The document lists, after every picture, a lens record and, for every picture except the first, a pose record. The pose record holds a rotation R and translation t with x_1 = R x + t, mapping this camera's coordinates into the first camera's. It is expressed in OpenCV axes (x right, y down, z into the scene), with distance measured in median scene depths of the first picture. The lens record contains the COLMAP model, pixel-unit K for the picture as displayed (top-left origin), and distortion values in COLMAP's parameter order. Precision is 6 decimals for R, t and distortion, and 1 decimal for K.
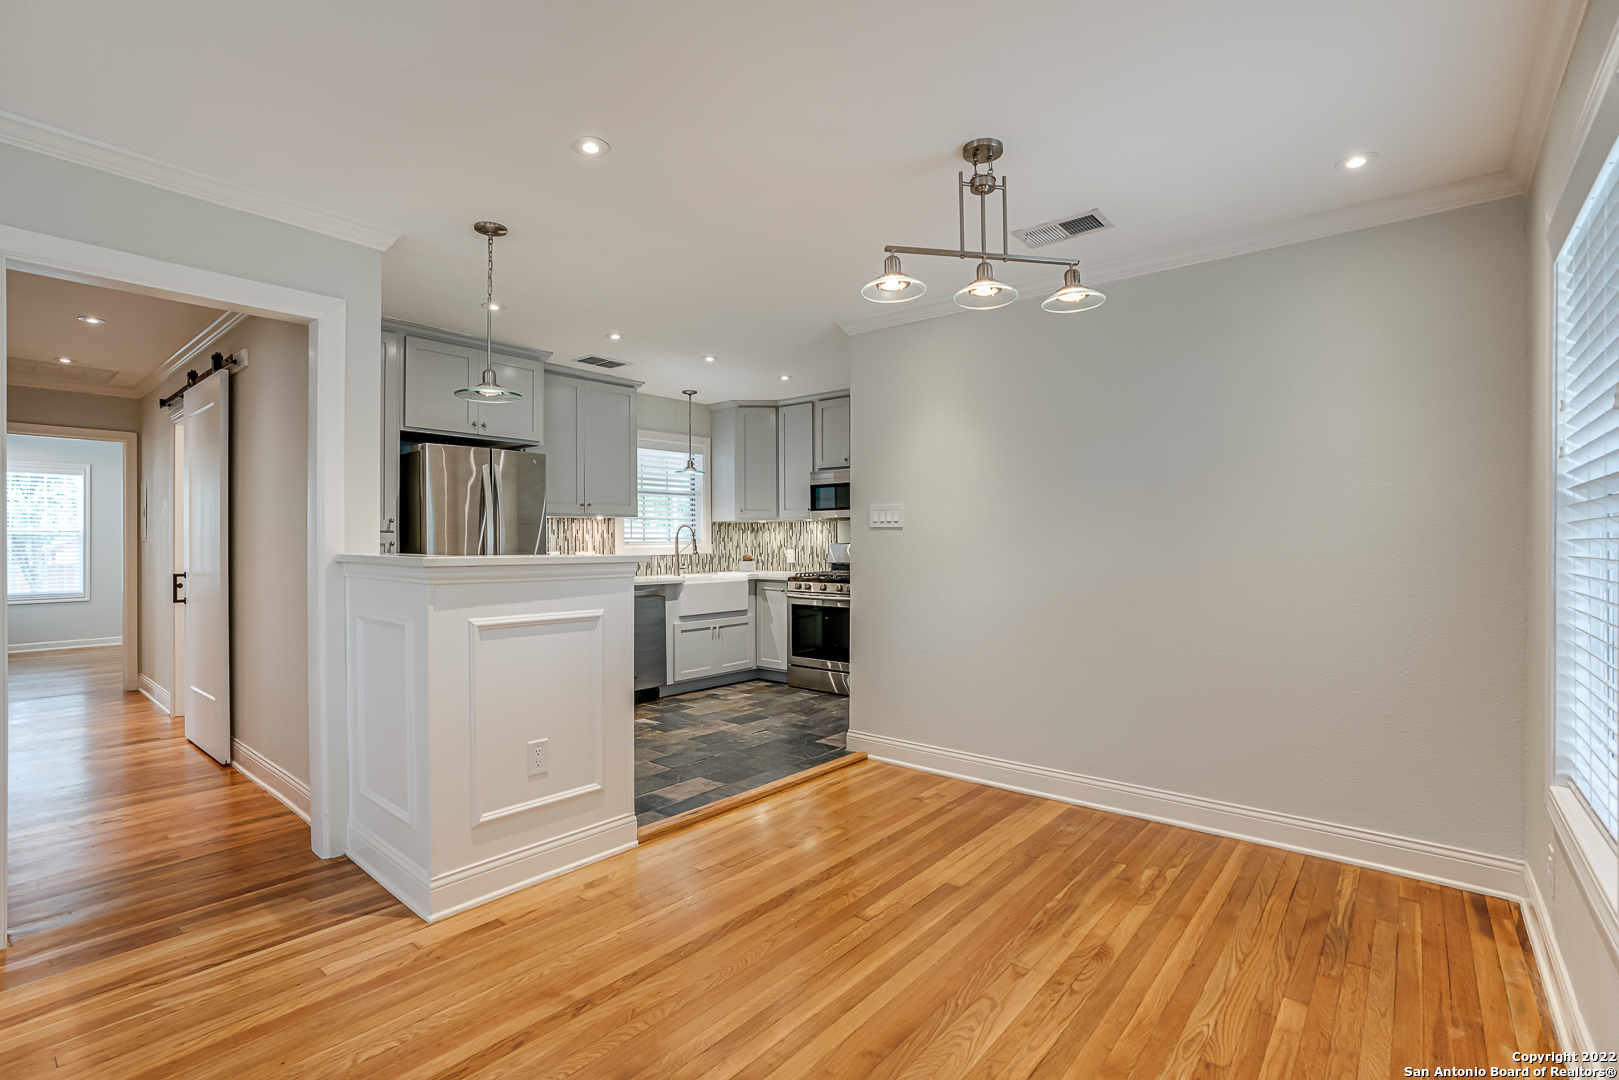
lens RADIAL K [[790.9, 0, 761.1], [0, 790.9, 533.3], [0, 0, 1]] dist [-0.044814, 0.034664]
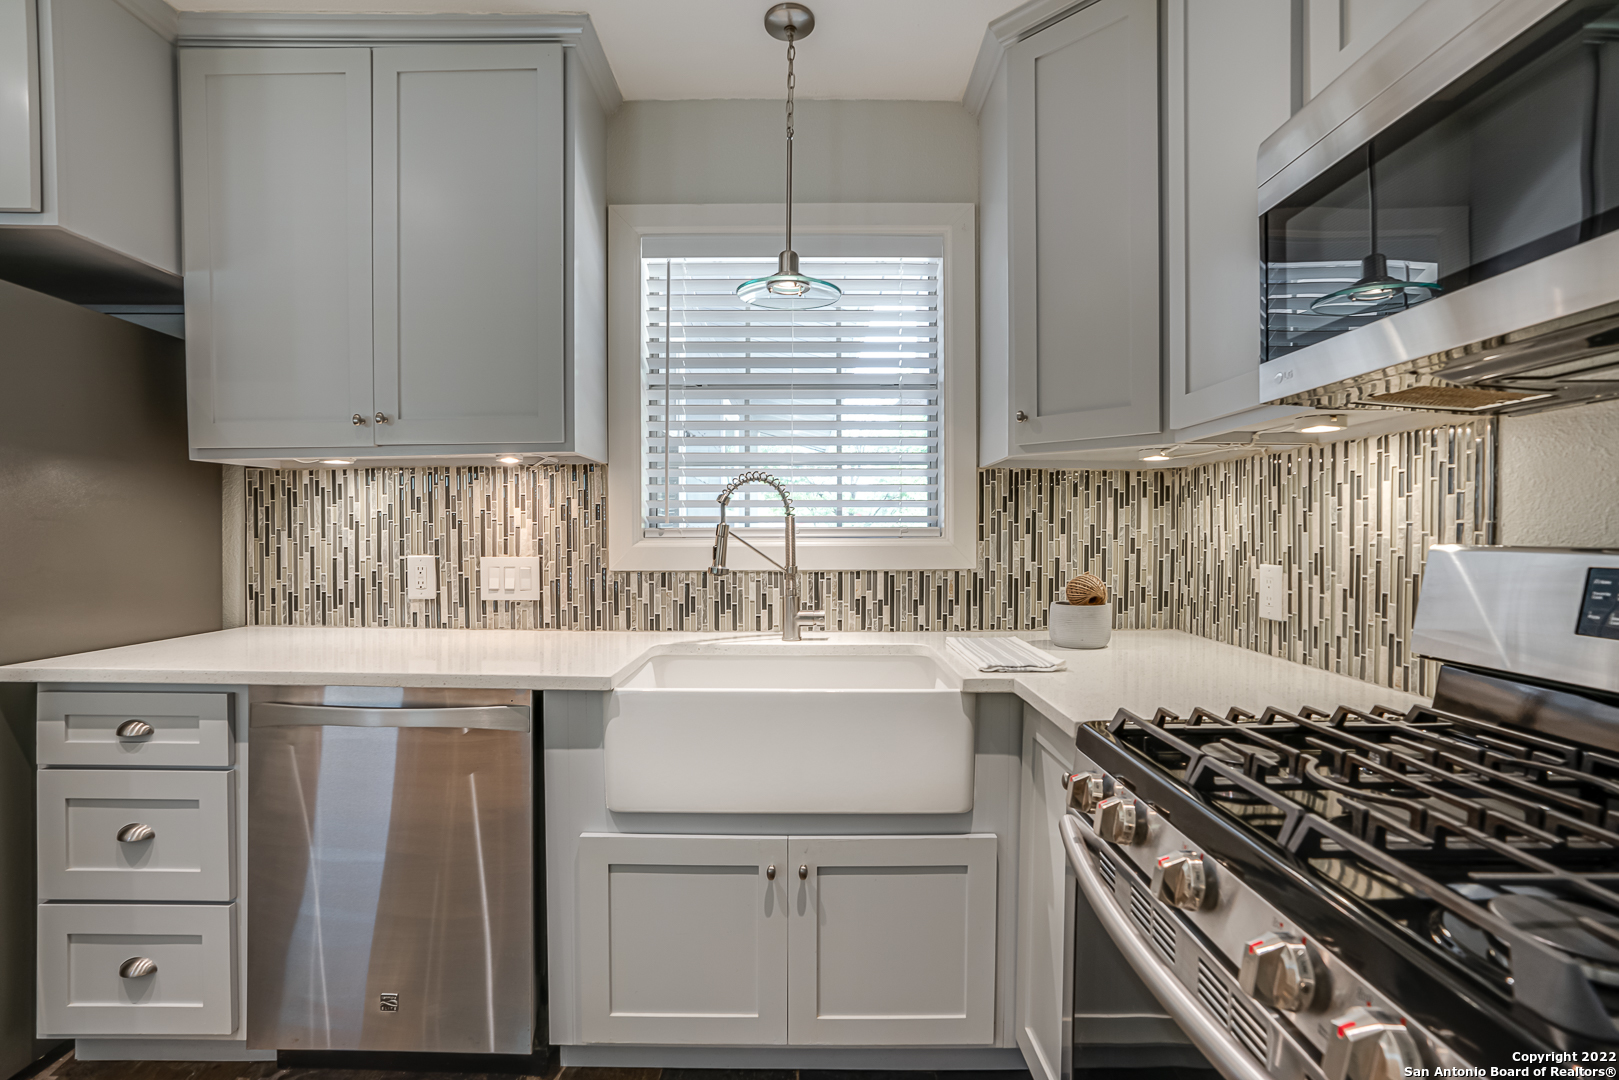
lens RADIAL K [[752.4, 0, 802.1], [0, 752.4, 546.2], [0, 0, 1]] dist [-0.063245, 0.028026]
pose [[0.682743, 0.018997, -0.730411, 0.116468], [0.002798, 0.999587, 0.028613, 0.008252], [0.730653, -0.021579, 0.682408, 0.826897]]
